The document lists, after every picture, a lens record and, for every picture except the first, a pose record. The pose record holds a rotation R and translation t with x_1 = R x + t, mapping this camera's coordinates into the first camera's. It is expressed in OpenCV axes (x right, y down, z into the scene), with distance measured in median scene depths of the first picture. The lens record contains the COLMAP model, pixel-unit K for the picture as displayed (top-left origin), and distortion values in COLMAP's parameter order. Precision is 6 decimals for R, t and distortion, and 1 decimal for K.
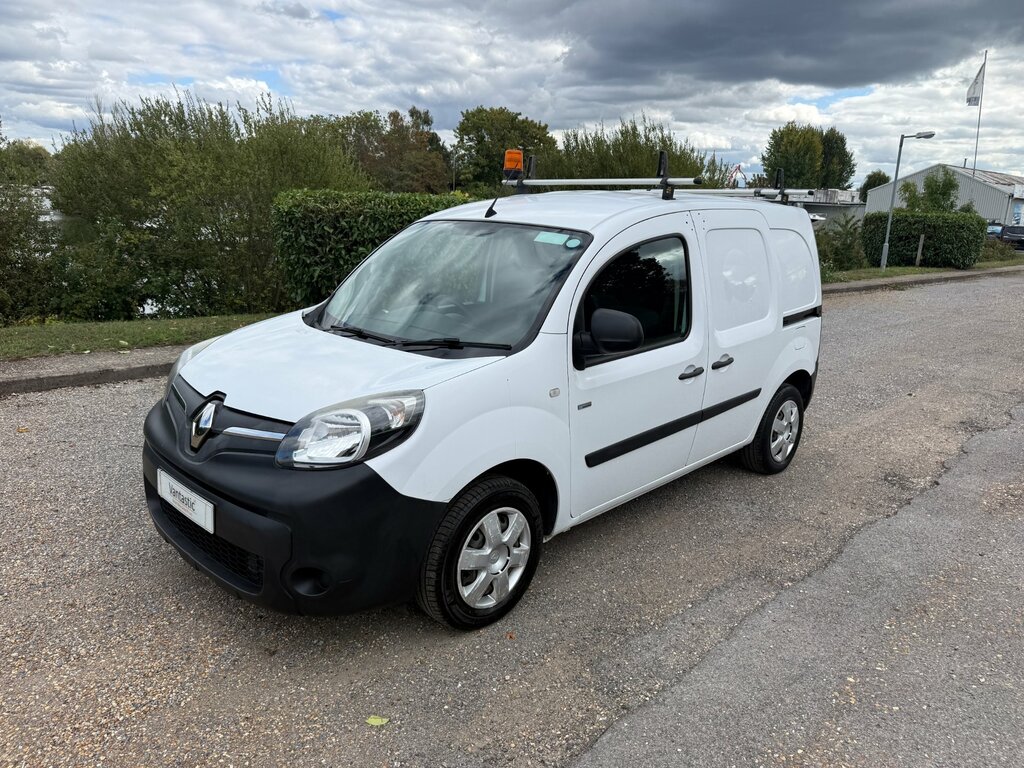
lens RADIAL K [[737.0, 0, 515.0], [0, 737.0, 379.5], [0, 0, 1]] dist [0.015929, -0.020795]
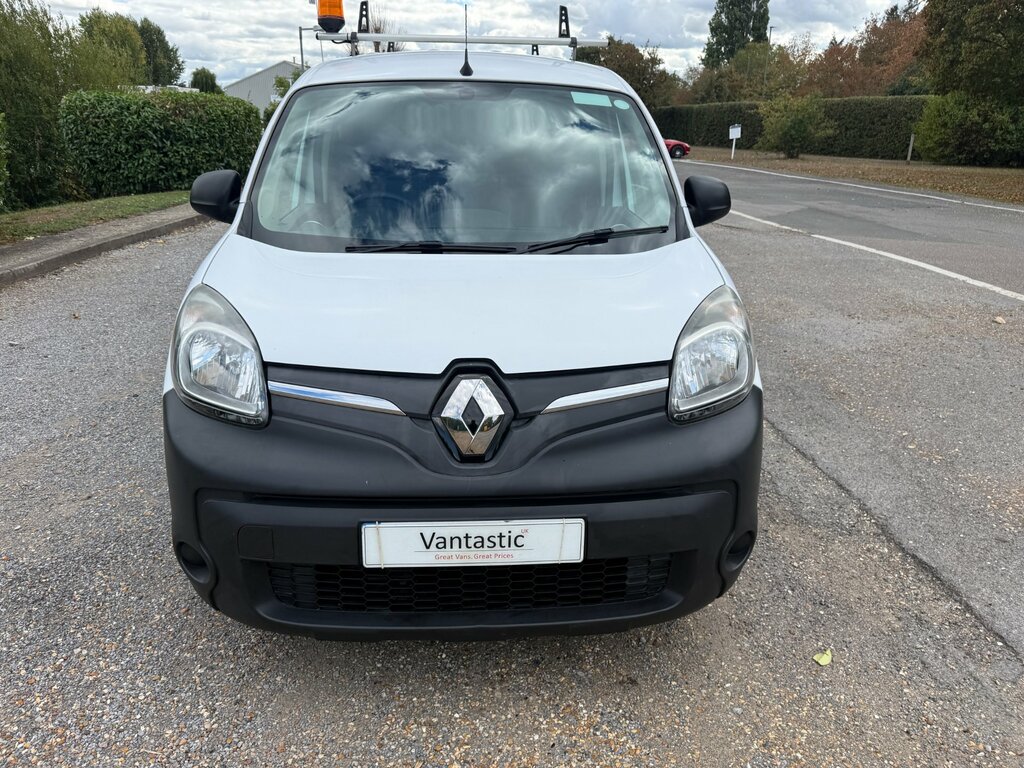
lens RADIAL K [[733.5, 0, 528.5], [0, 733.5, 385.9], [0, 0, 1]] dist [-0.006304, -0.002455]
pose [[0.667032, -0.270560, 0.694165, -0.719973], [0.174054, 0.962538, 0.207910, -0.070127], [-0.724412, -0.017860, 0.689136, 0.502930]]
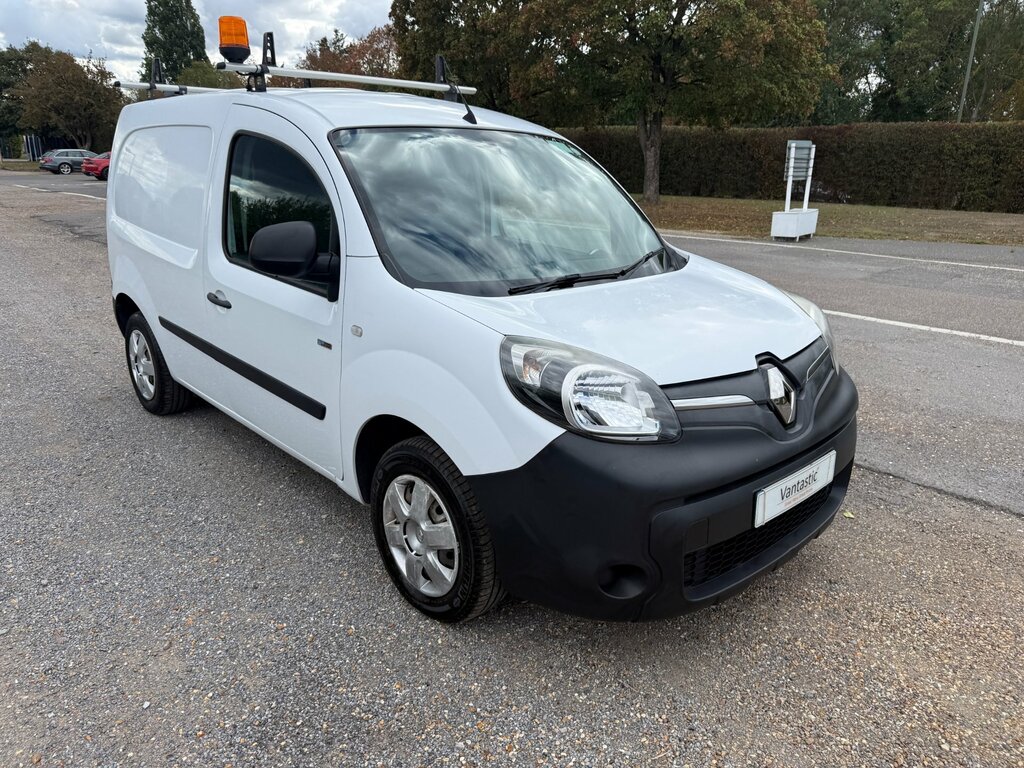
lens RADIAL K [[733.5, 0, 512.0], [0, 733.5, 384.0], [0, 0, 1]] dist [0.007862, -0.006908]
pose [[0.044604, -0.325826, 0.944377, -1.071395], [0.203037, 0.928545, 0.310774, -0.232609], [-0.978155, 0.177882, 0.107571, 1.082758]]
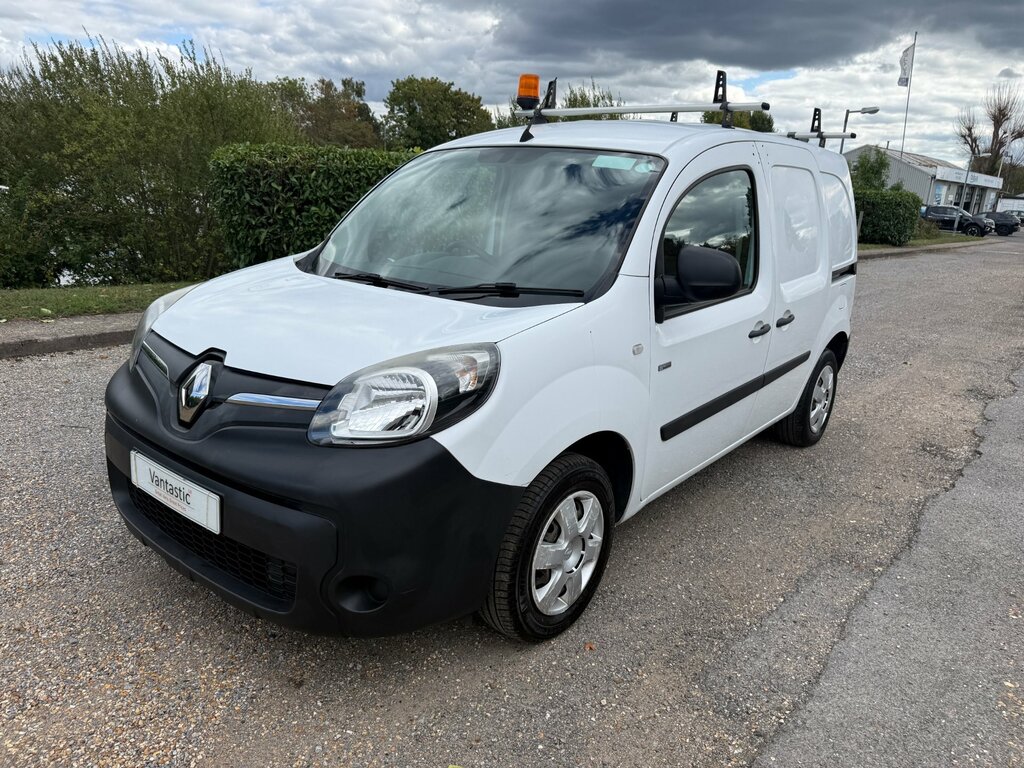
lens RADIAL K [[741.8, 0, 517.3], [0, 741.8, 389.6], [0, 0, 1]] dist [-0.001548, -0.000822]
pose [[0.995570, -0.010754, 0.093401, -0.147975], [0.006909, 0.999119, 0.041390, 0.026899], [-0.093764, -0.040562, 0.994768, 0.189515]]
